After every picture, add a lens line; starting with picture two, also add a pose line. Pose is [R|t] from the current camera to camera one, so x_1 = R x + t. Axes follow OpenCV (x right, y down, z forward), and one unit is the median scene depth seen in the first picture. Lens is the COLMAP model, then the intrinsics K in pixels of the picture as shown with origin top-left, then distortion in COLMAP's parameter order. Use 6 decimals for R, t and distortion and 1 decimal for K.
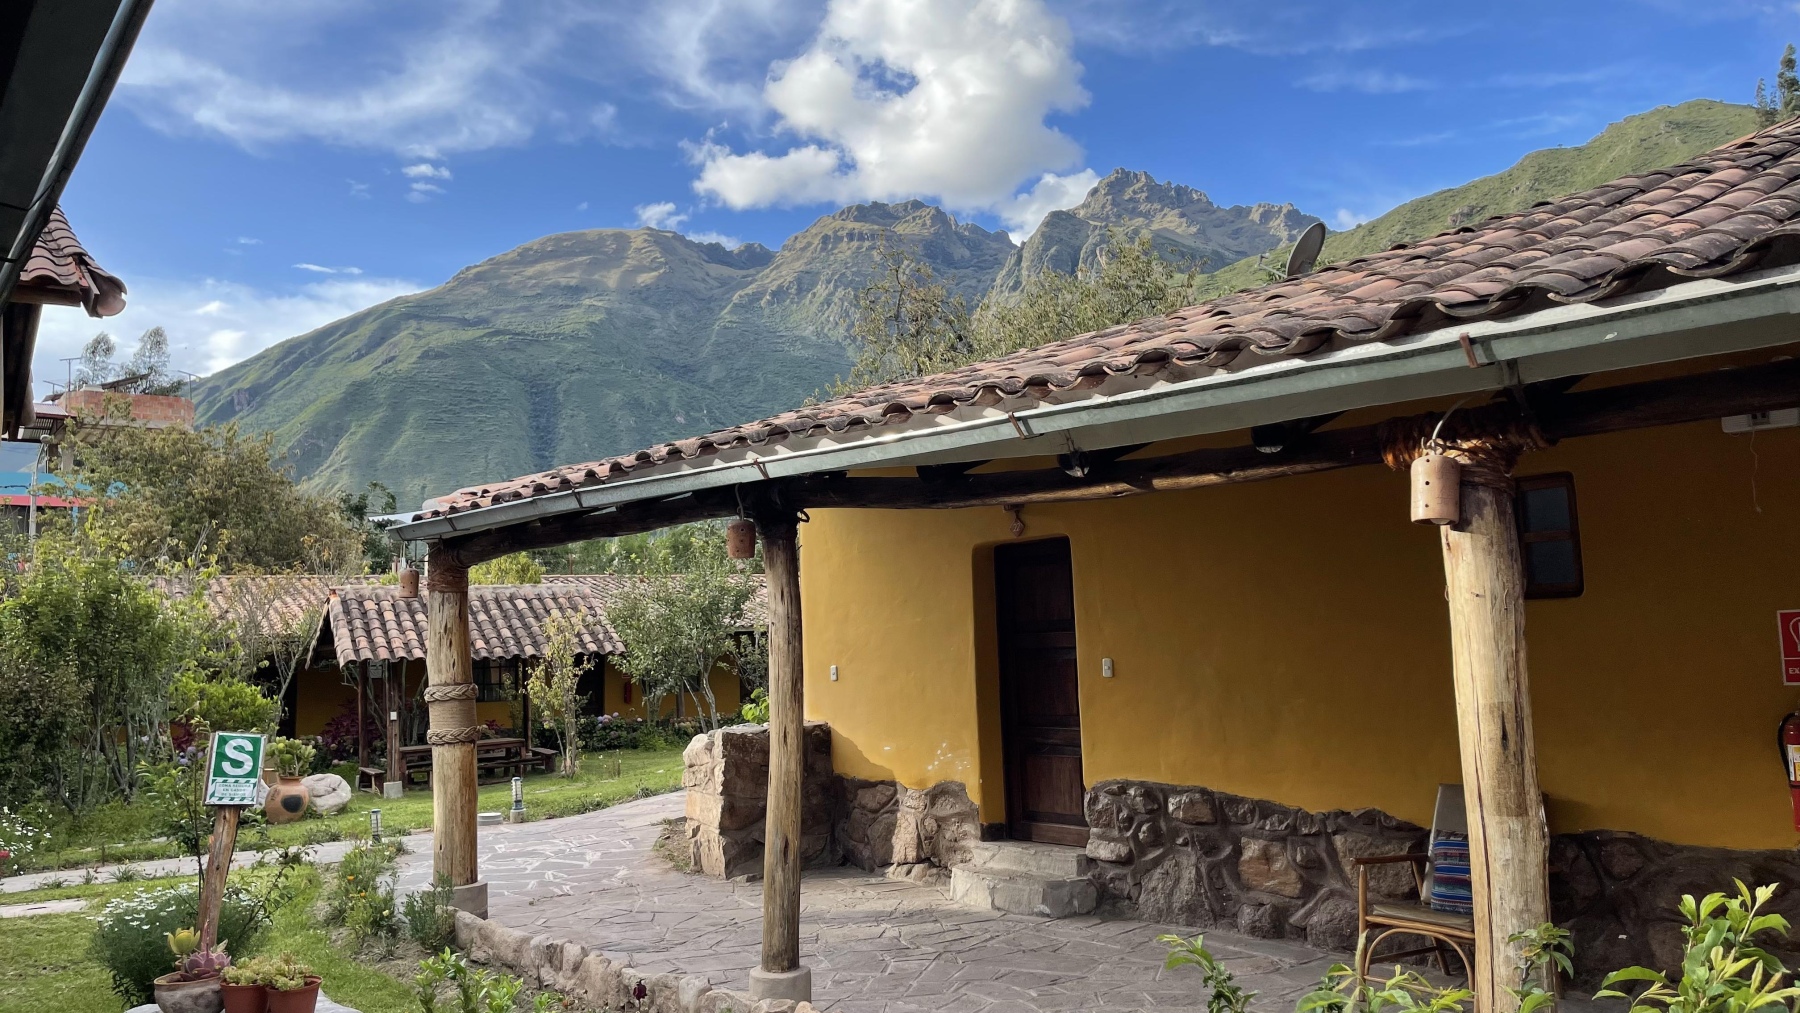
lens RADIAL K [[1373.6, 0, 911.9], [0, 1373.6, 509.9], [0, 0, 1]] dist [0.029710, -0.063969]
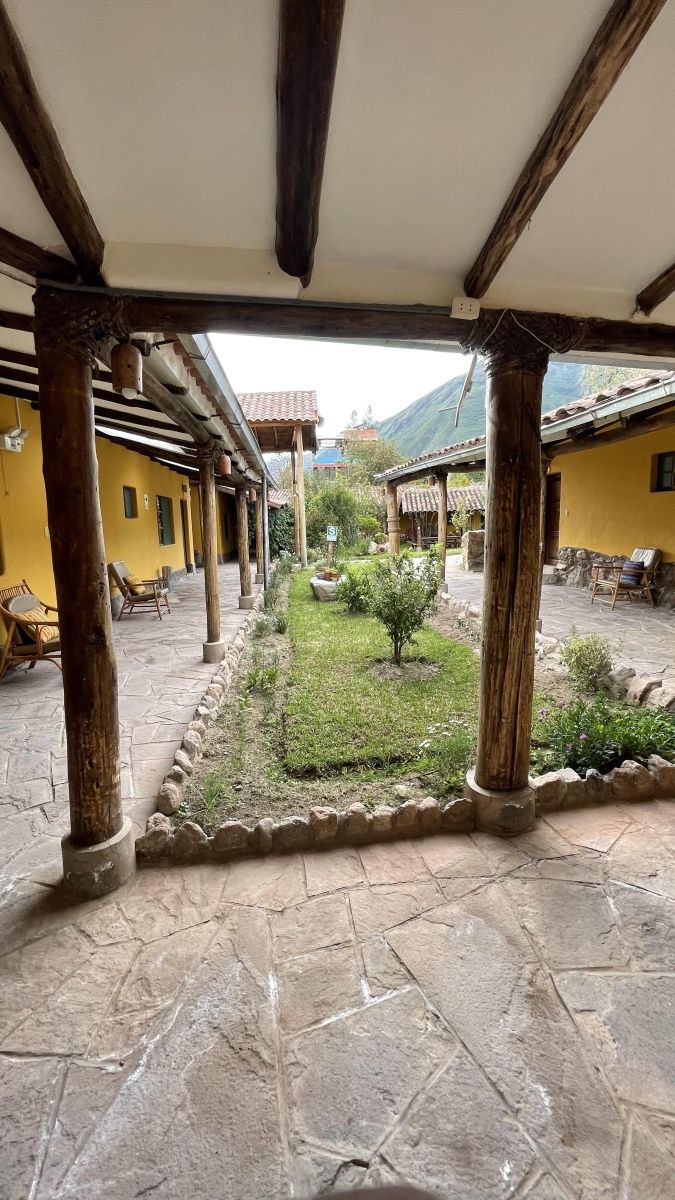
lens RADIAL K [[487.0, 0, 330.5], [0, 487.0, 594.6], [0, 0, 1]] dist [-0.000214, -0.000018]
pose [[0.824140, 0.092549, -0.558774, 0.125166], [0.063934, 0.965053, 0.254136, -0.010797], [0.562767, -0.245168, 0.789421, -0.106494]]
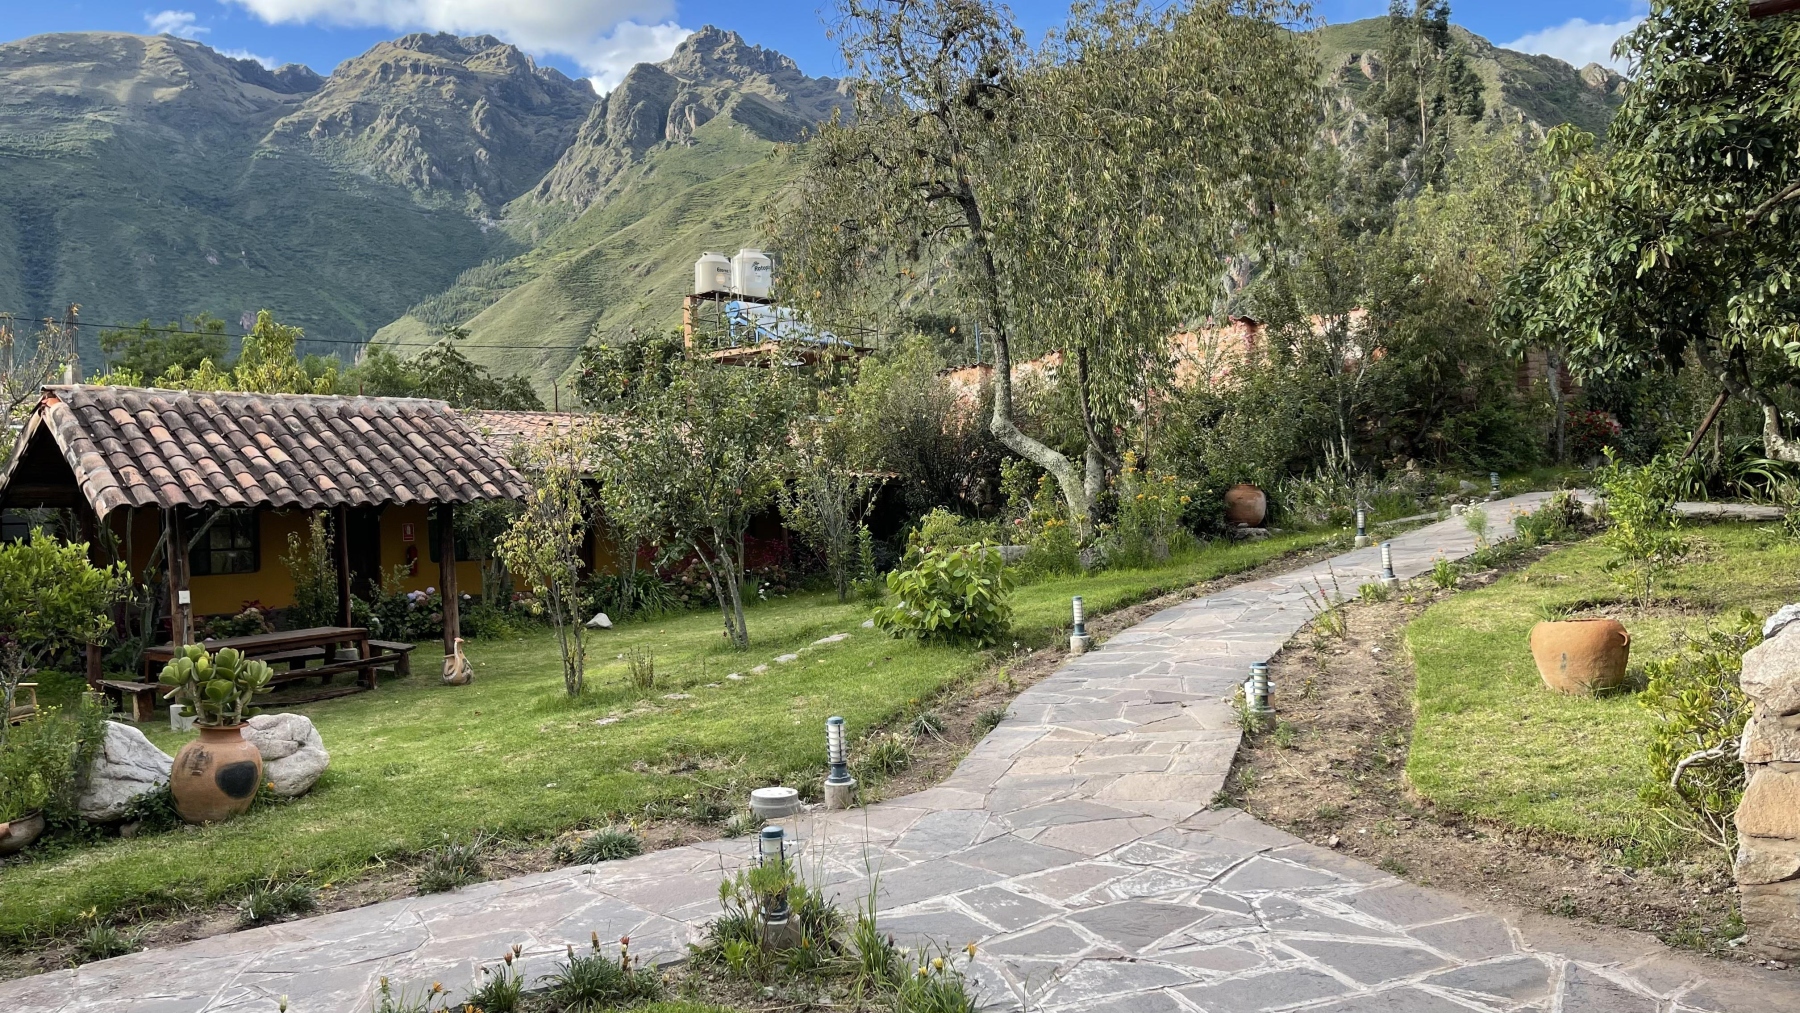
lens RADIAL K [[1373.6, 0, 940.5], [0, 1373.6, 511.8], [0, 0, 1]] dist [0.029710, -0.063969]
pose [[0.949557, 0.000138, 0.313595, -0.240008], [-0.030240, 0.995380, 0.091129, 0.044264], [-0.312134, -0.096015, 0.945174, 0.310357]]
